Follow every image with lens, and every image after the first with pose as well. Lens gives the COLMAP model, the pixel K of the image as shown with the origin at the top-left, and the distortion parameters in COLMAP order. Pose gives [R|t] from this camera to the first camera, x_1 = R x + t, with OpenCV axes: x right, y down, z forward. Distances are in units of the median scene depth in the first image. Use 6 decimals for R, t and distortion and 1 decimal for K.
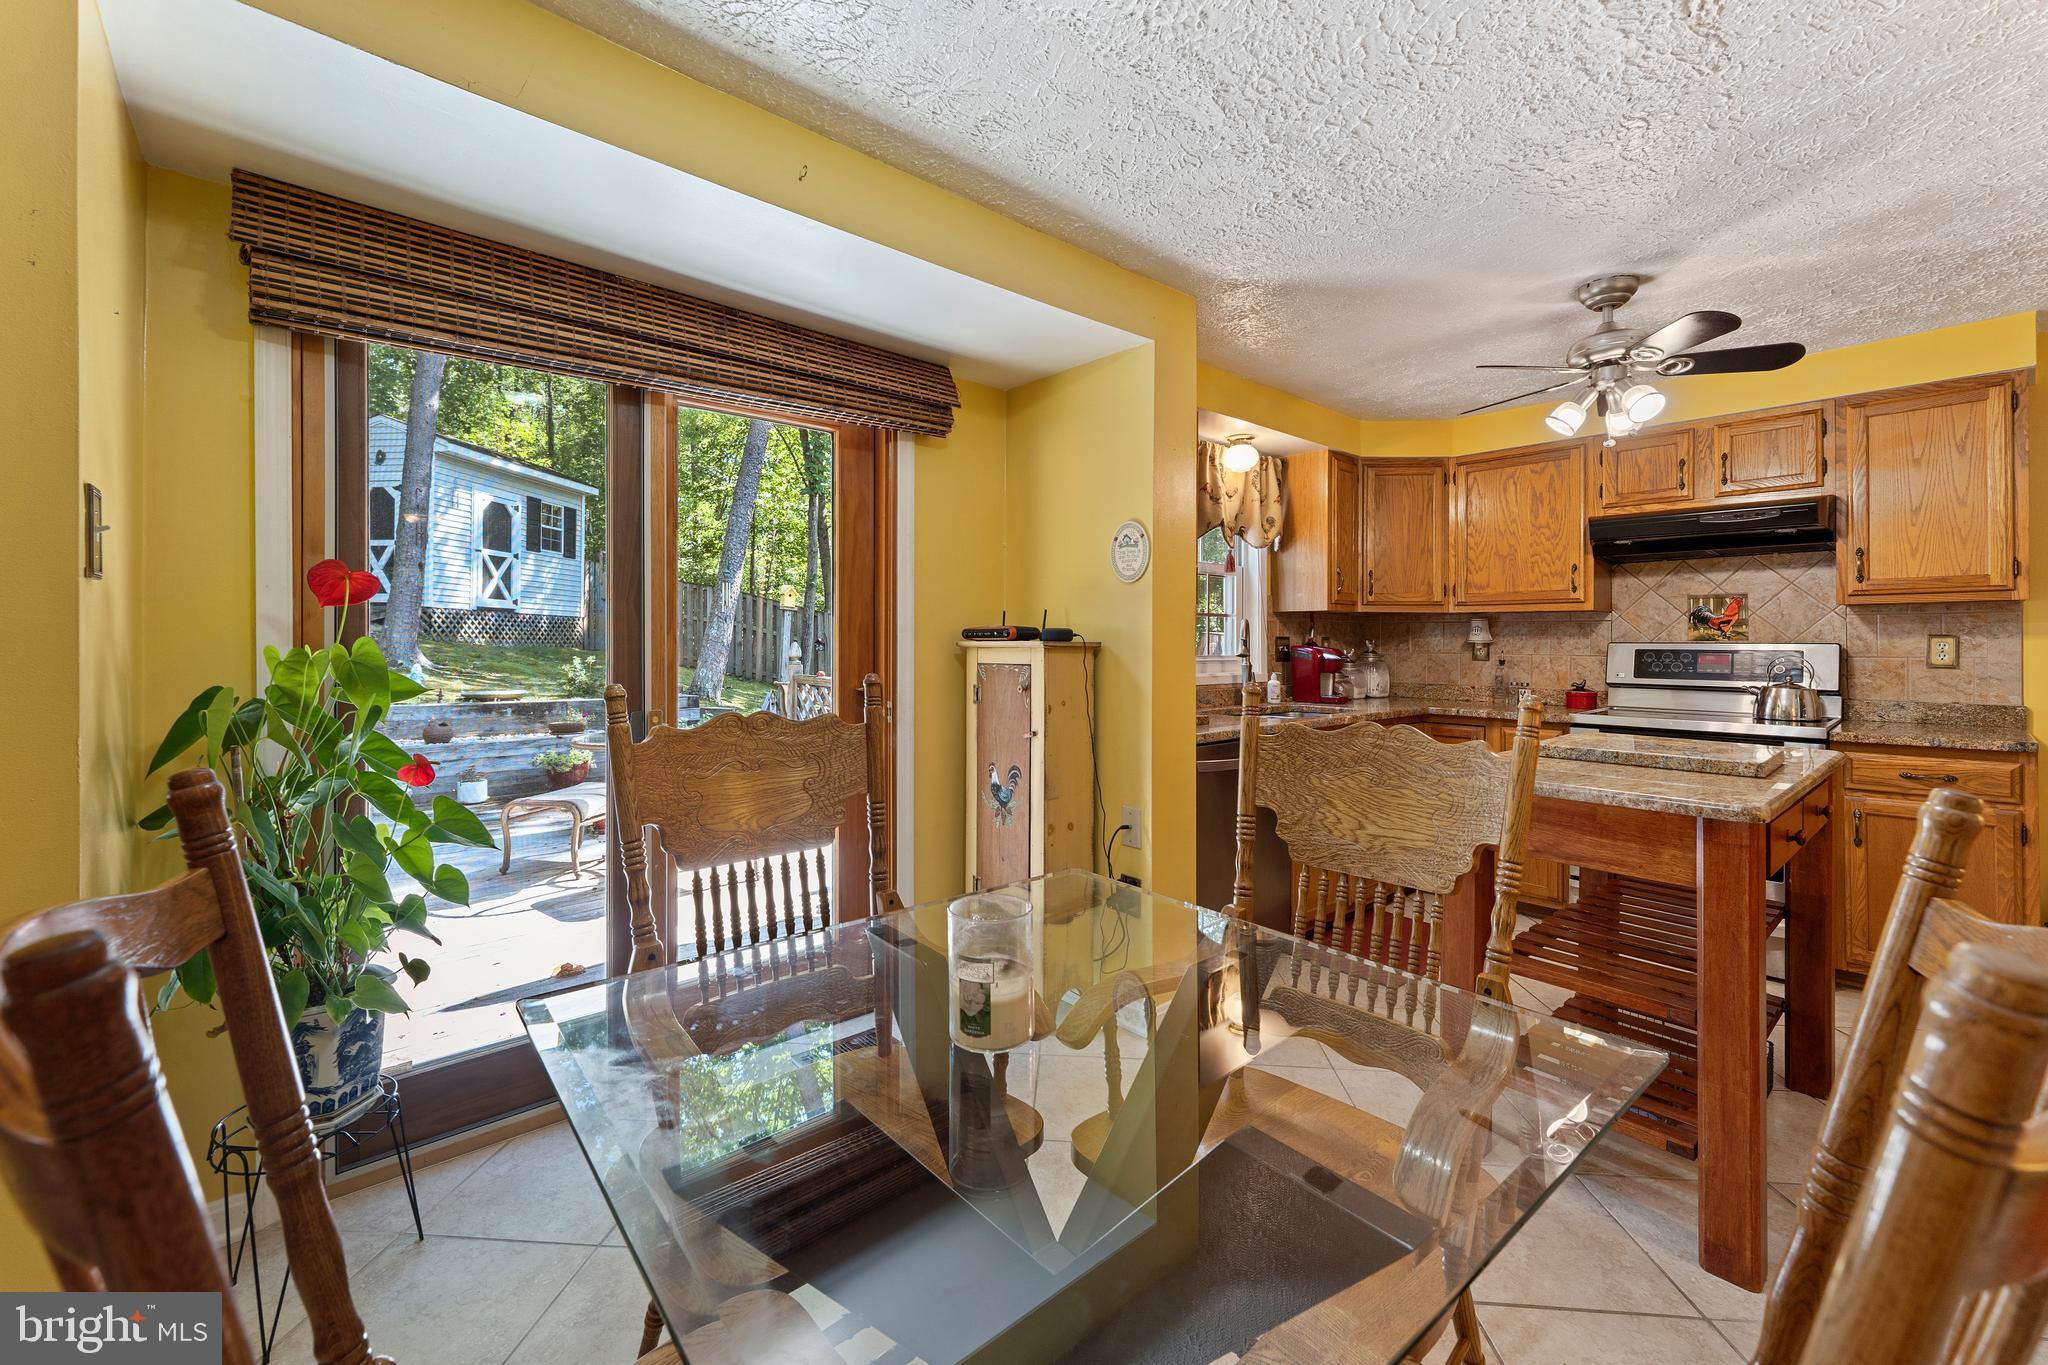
lens RADIAL K [[839.2, 0, 1020.0], [0, 839.2, 637.4], [0, 0, 1]] dist [0.001209, 0.000300]
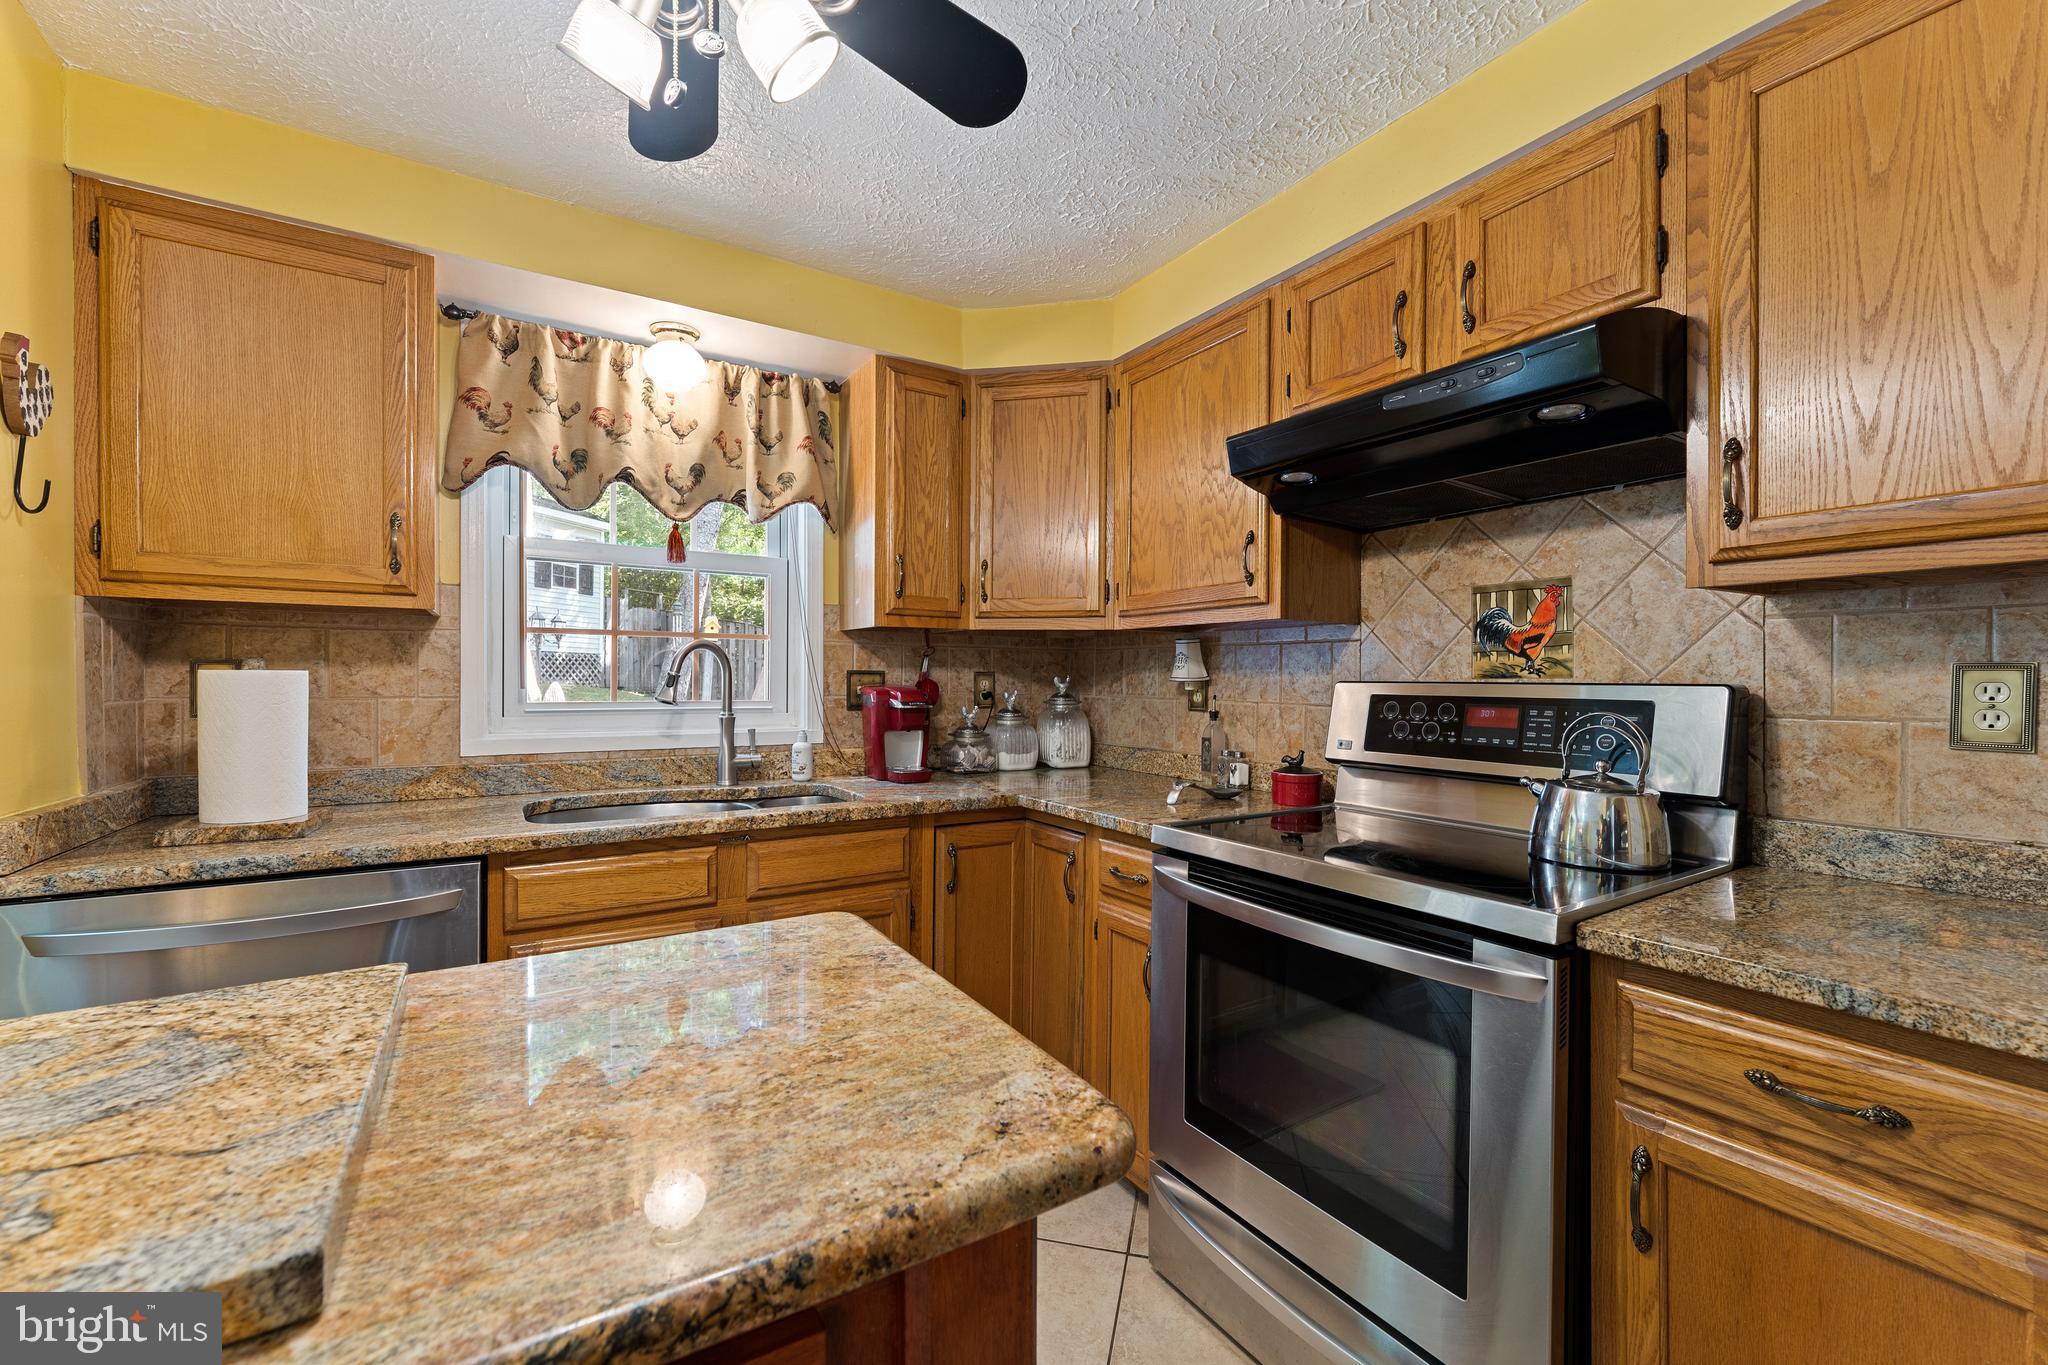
lens RADIAL K [[832.8, 0, 1026.0], [0, 832.8, 682.1], [0, 0, 1]] dist [0.002120, -0.000550]
pose [[0.987047, 0.002908, -0.160403, 0.616971], [-0.001658, 0.999967, 0.007930, 0.002915], [0.160421, -0.007562, 0.987020, 0.473174]]
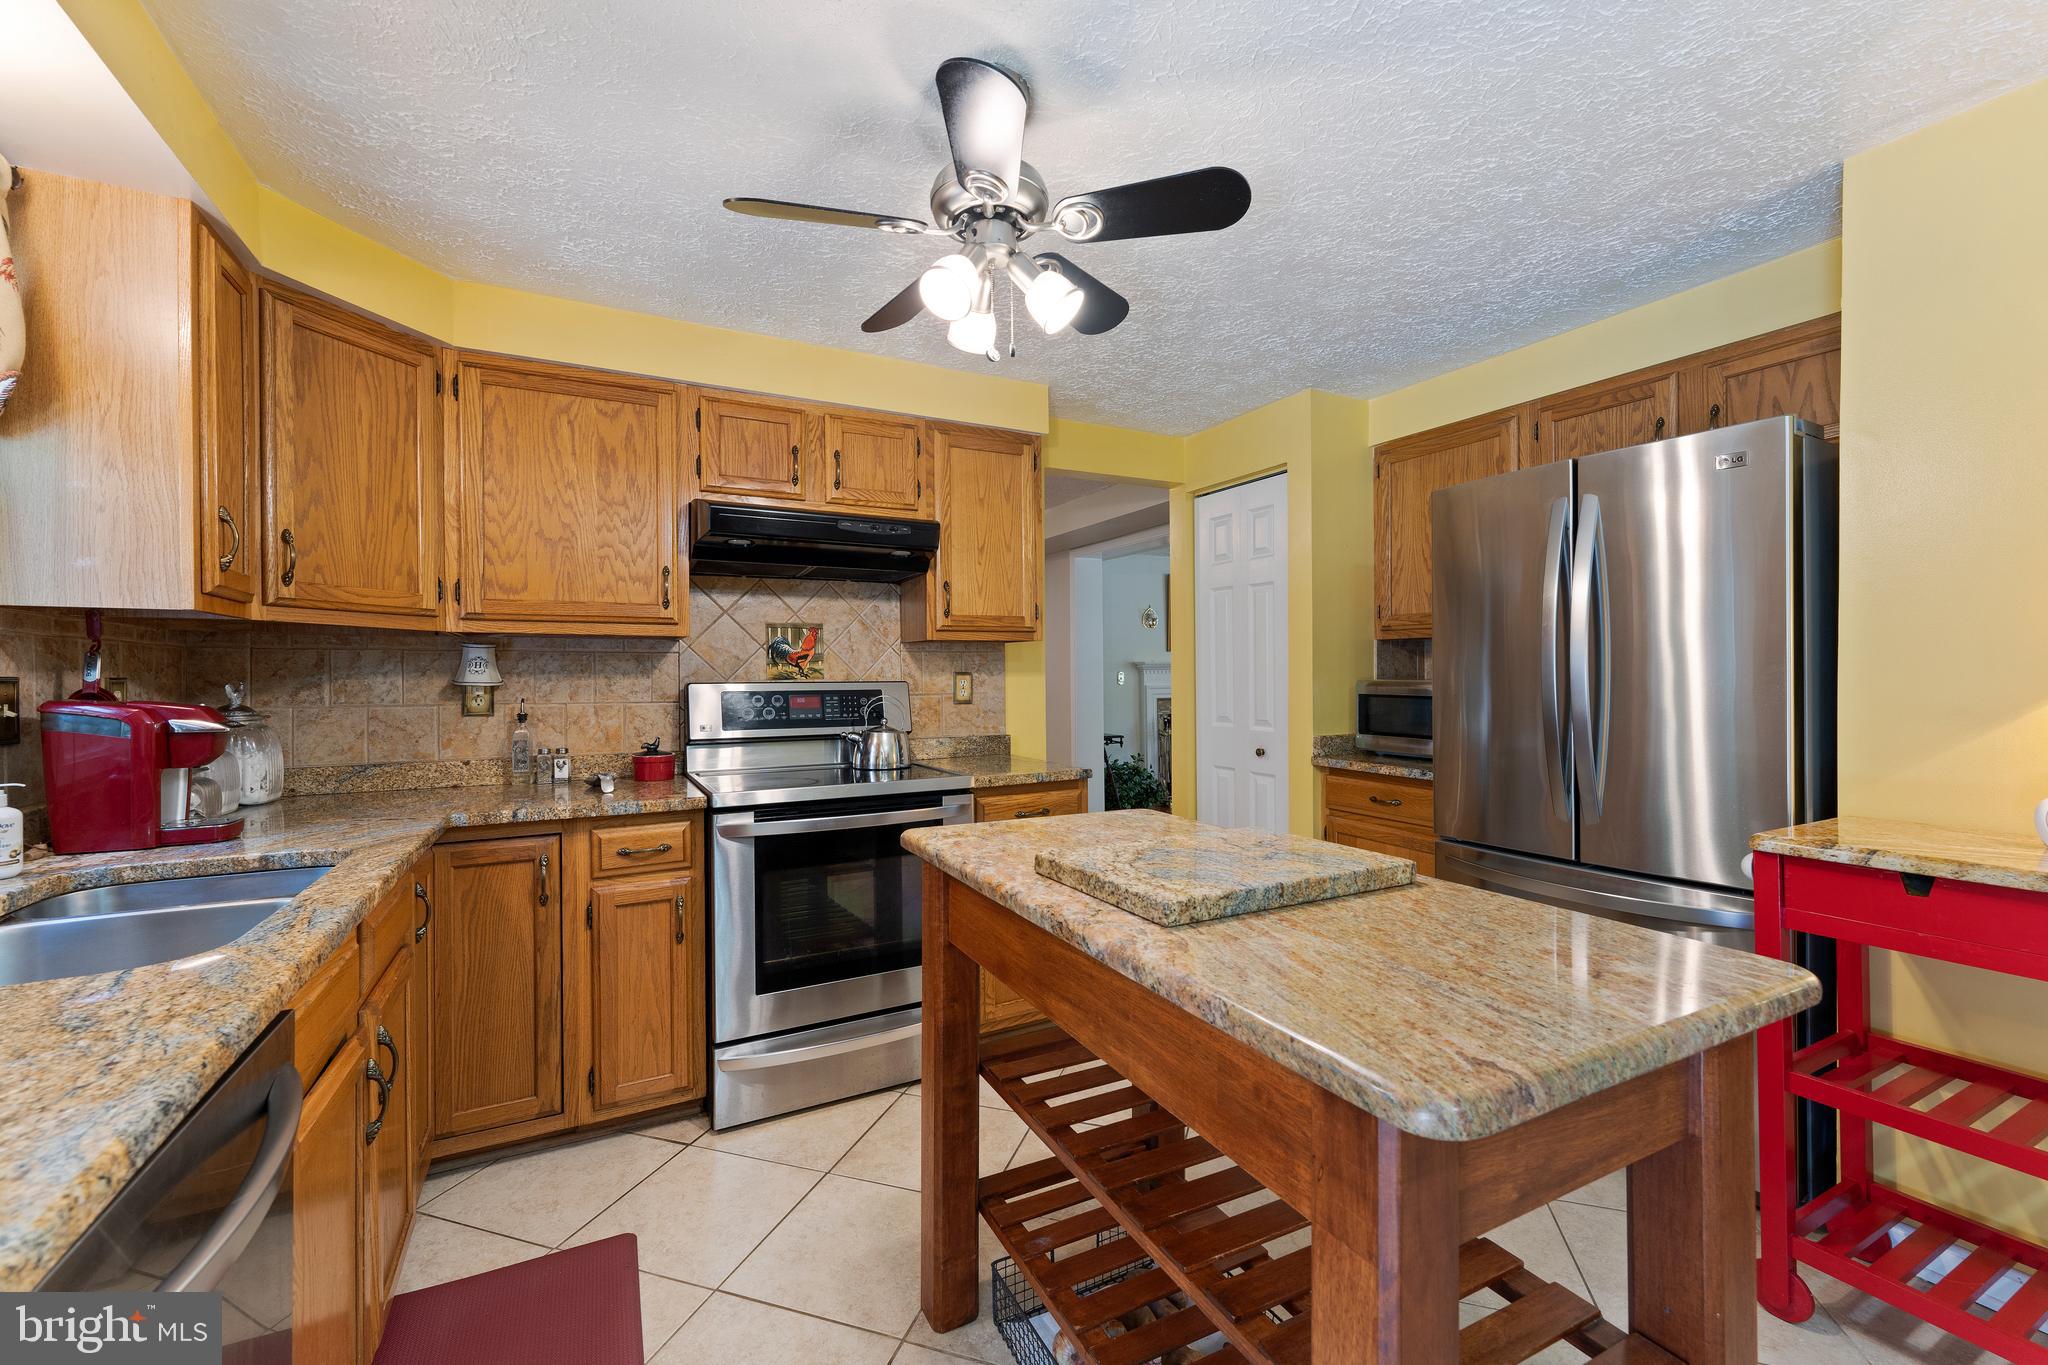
lens RADIAL K [[828.6, 0, 1030.5], [0, 828.6, 679.5], [0, 0, 1]] dist [0.000545, -0.000418]
pose [[0.231269, -0.007573, 0.972860, 0.085825], [0.004189, 0.999968, 0.006788, -0.000566], [-0.972881, 0.002505, 0.231294, 0.575365]]
